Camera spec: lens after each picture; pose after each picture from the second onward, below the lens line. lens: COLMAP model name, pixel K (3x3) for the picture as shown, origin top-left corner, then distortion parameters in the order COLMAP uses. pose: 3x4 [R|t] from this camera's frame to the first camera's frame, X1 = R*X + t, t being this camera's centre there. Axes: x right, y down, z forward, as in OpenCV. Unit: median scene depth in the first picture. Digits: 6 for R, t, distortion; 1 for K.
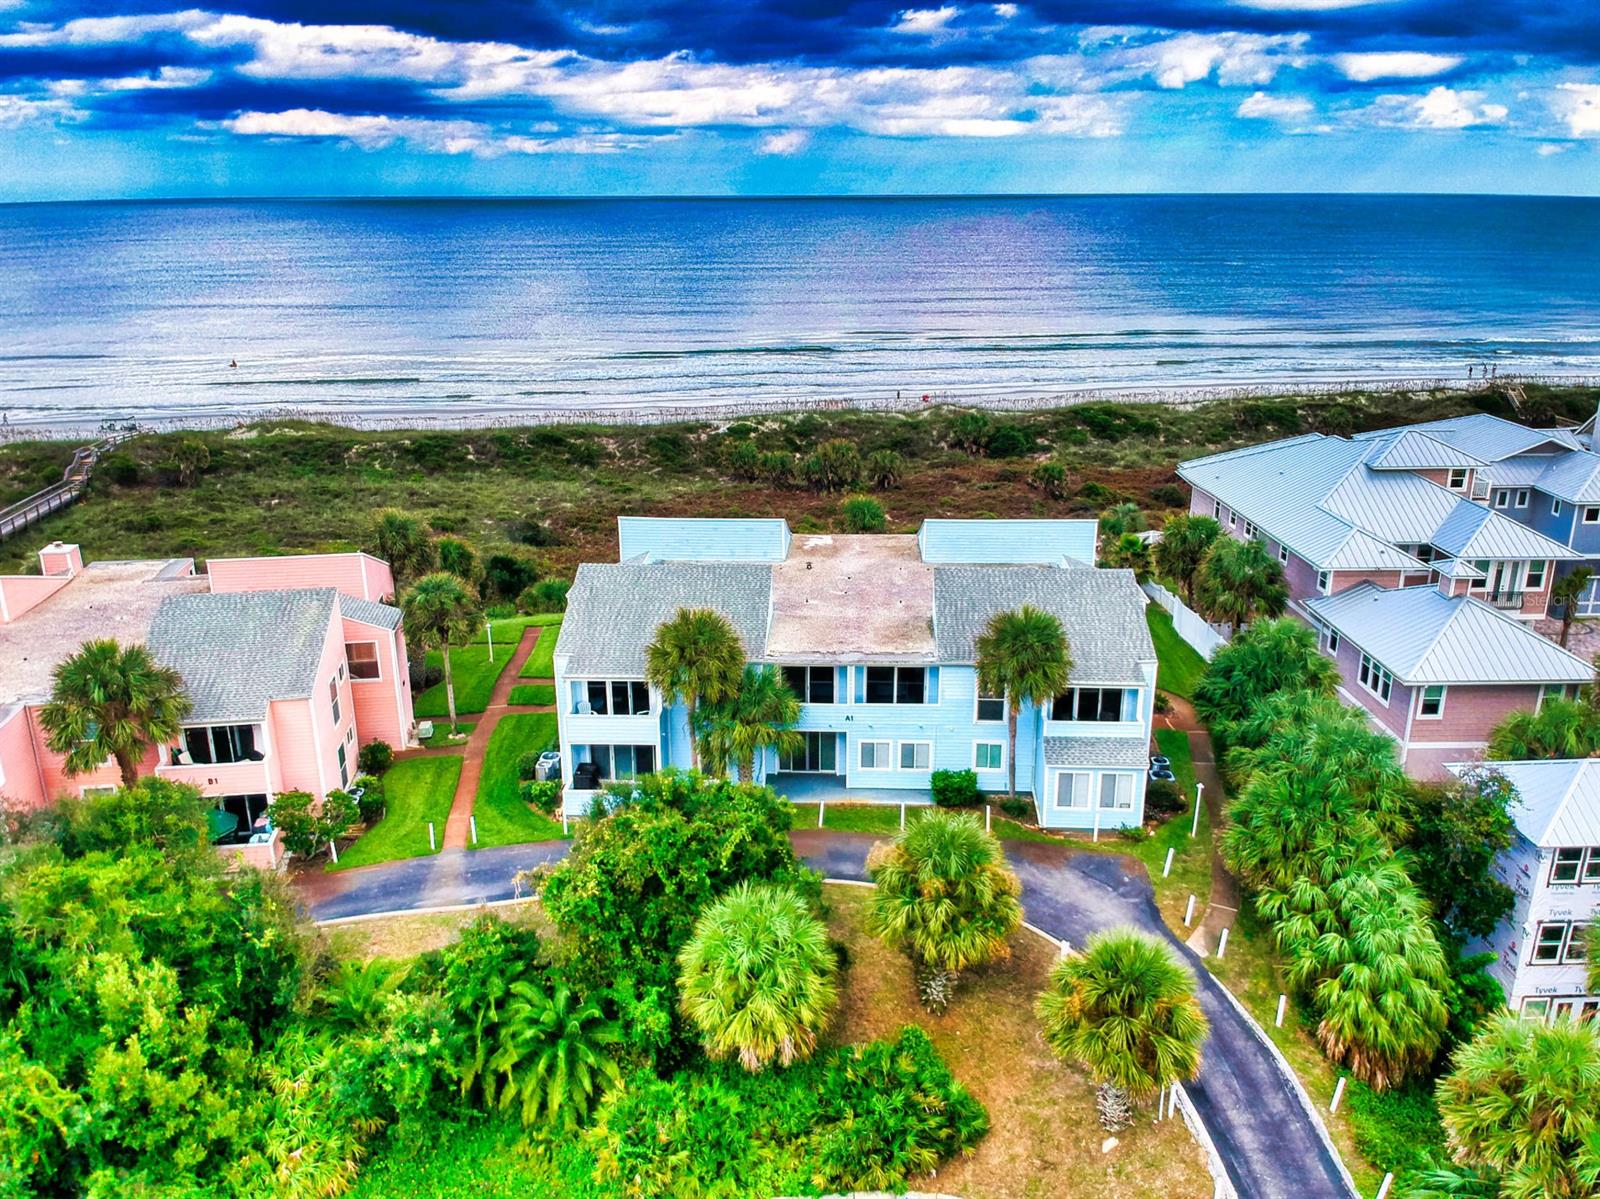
lens RADIAL K [[1352.9, 0, 823.9], [0, 1352.9, 617.6], [0, 0, 1]] dist [0.035968, -0.068376]
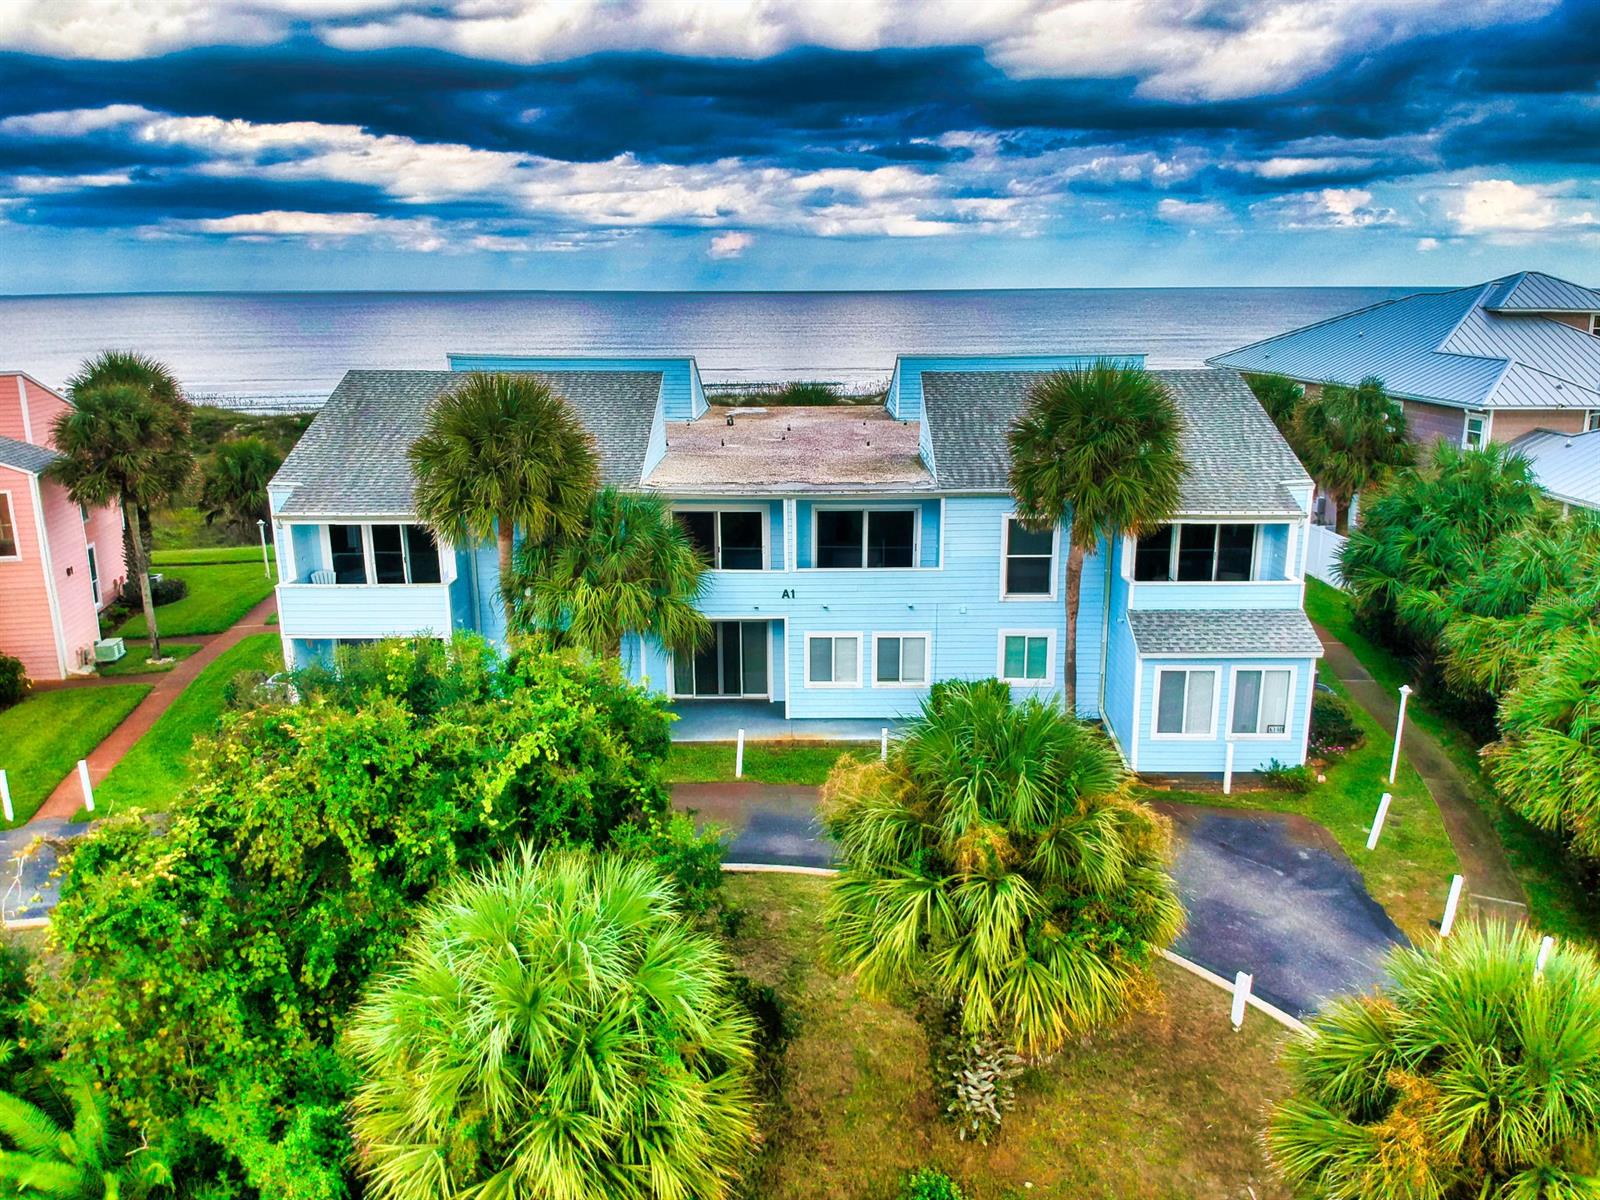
lens RADIAL K [[1218.4, 0, 820.4], [0, 1218.4, 605.1], [0, 0, 1]] dist [0.038026, -0.111012]
pose [[0.999307, -0.012417, 0.035088, 0.014246], [0.014669, 0.997798, -0.064685, 0.111258], [-0.034207, 0.065155, 0.997289, 0.468260]]
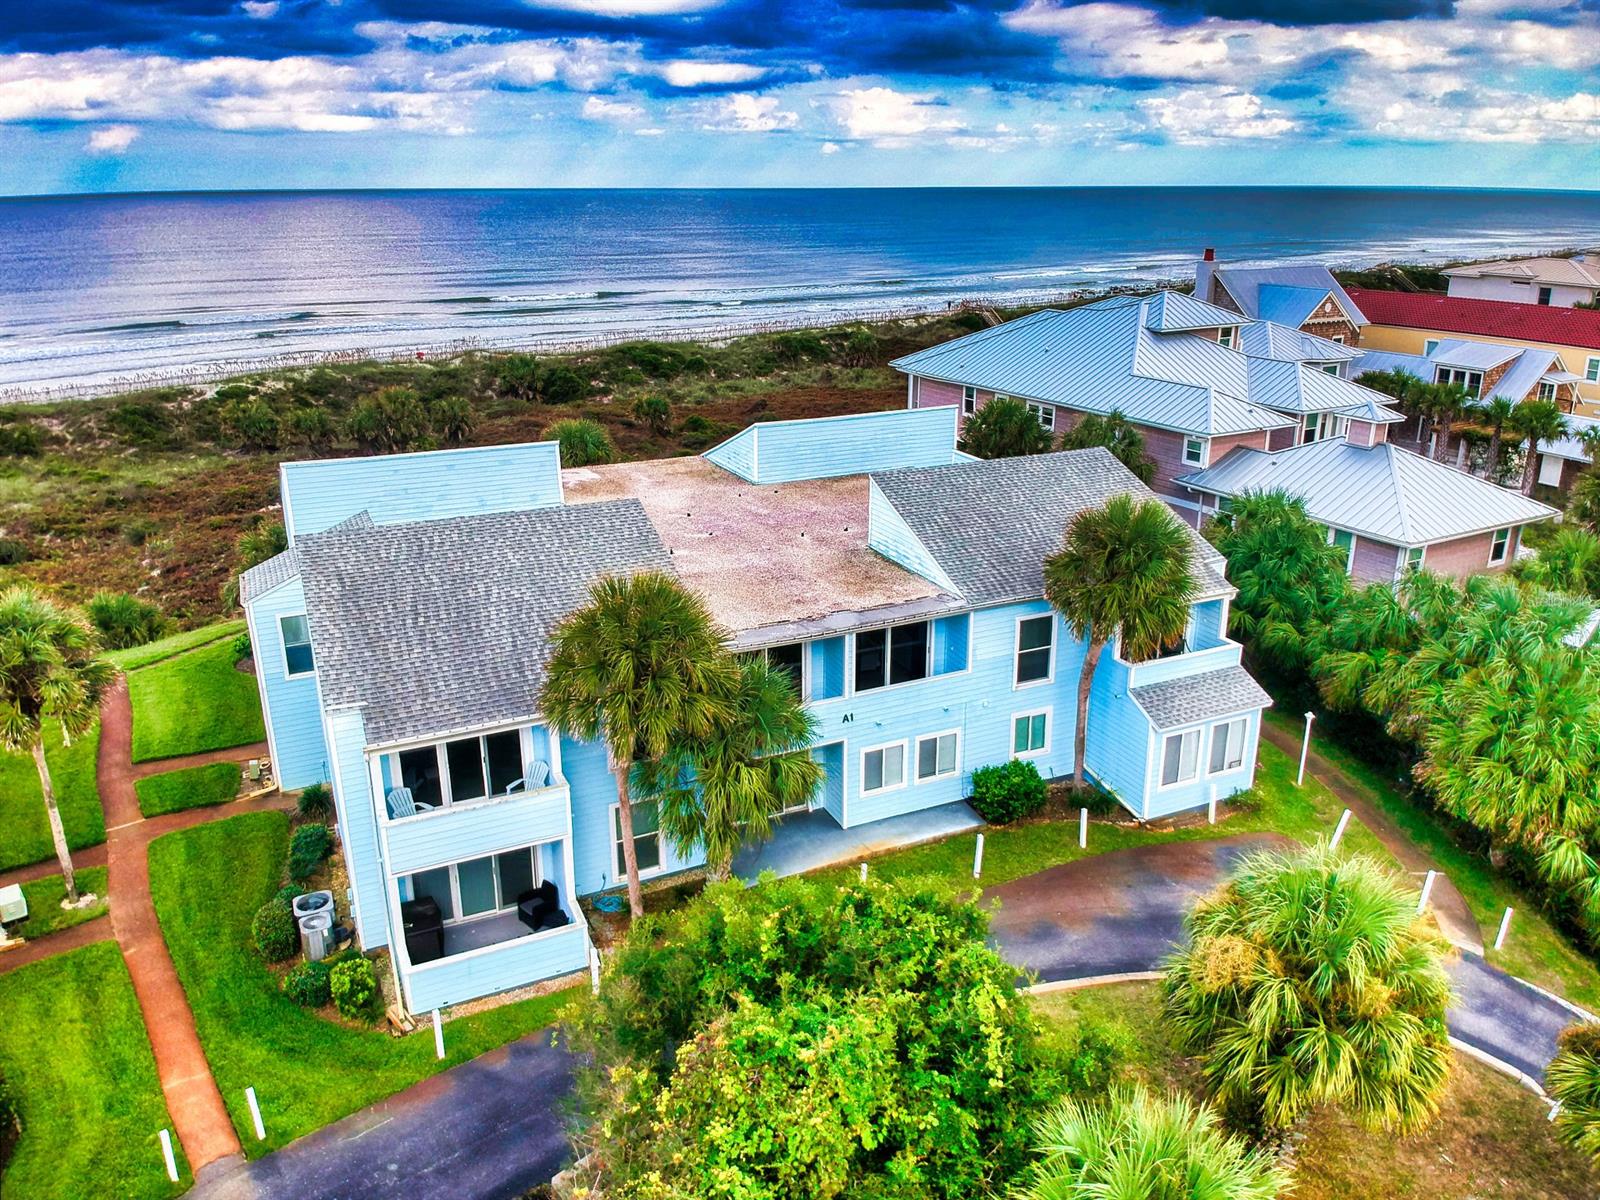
lens RADIAL K [[1218.4, 0, 827.6], [0, 1218.4, 539.8], [0, 0, 1]] dist [0.038026, -0.111012]
pose [[0.879985, -0.132124, 0.456256, -0.229698], [0.146361, 0.989223, 0.004174, -0.010607], [-0.451890, 0.063105, 0.889839, 0.490484]]
